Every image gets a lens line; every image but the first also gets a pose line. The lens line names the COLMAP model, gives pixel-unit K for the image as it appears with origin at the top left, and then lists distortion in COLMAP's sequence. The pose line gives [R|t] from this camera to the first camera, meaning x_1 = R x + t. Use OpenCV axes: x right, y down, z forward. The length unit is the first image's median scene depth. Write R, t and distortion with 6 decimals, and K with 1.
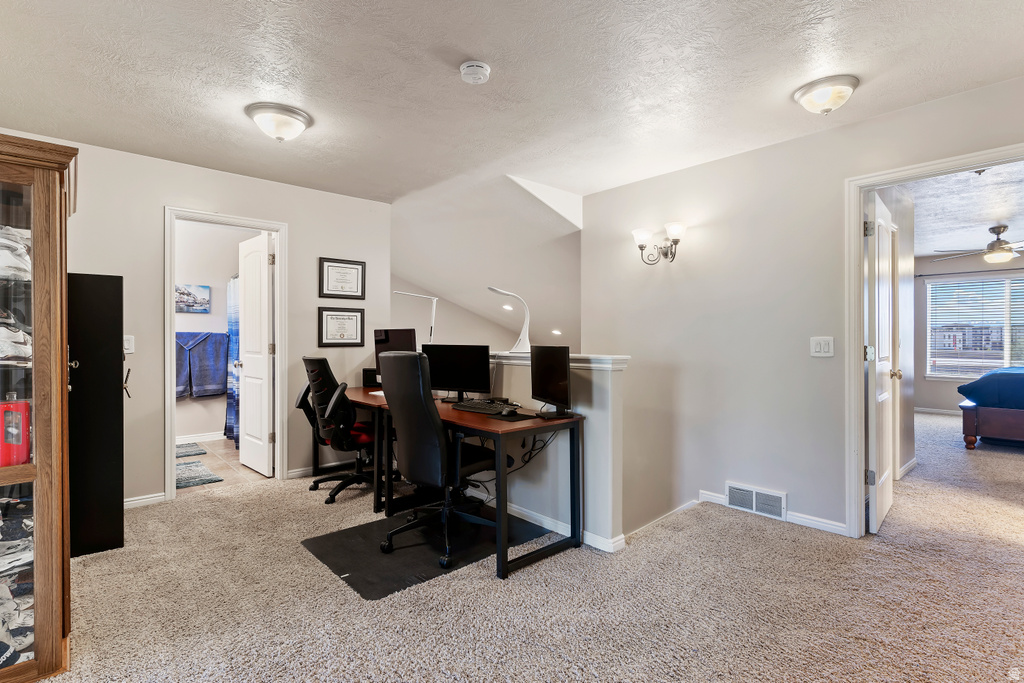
lens RADIAL K [[502.2, 0, 506.4], [0, 502.2, 340.1], [0, 0, 1]] dist [-0.009087, 0.000001]
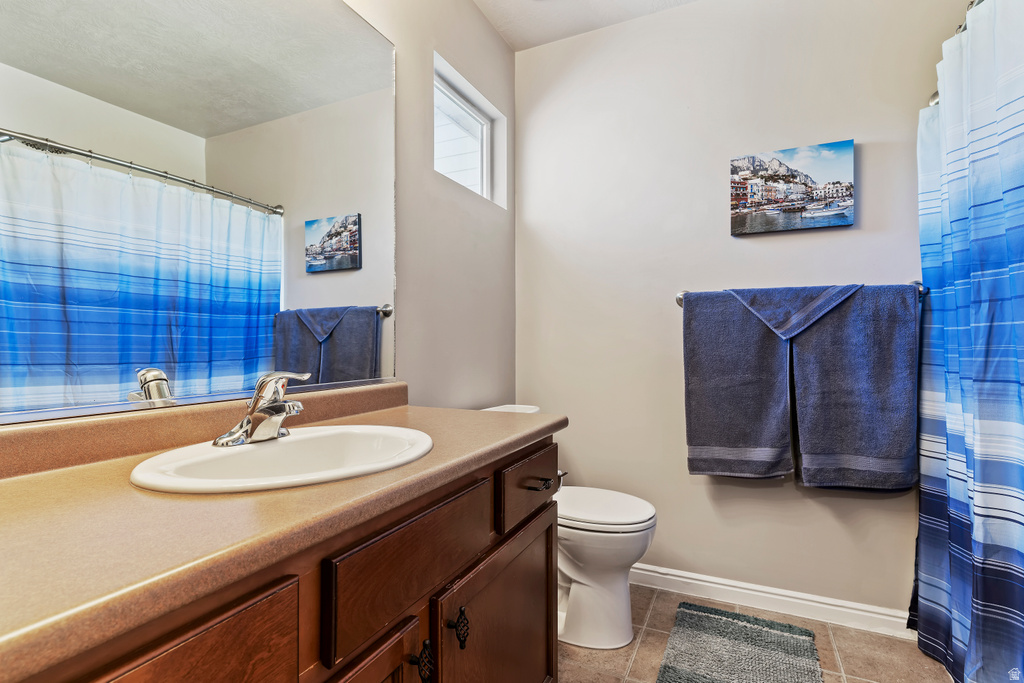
lens RADIAL K [[502.2, 0, 506.2], [0, 502.2, 338.6], [0, 0, 1]] dist [-0.009087, 0.000001]
pose [[0.392542, -0.006724, -0.919709, -0.394866], [0.002148, 0.999977, -0.006395, 0.019637], [0.919731, 0.000535, 0.392548, 0.682016]]
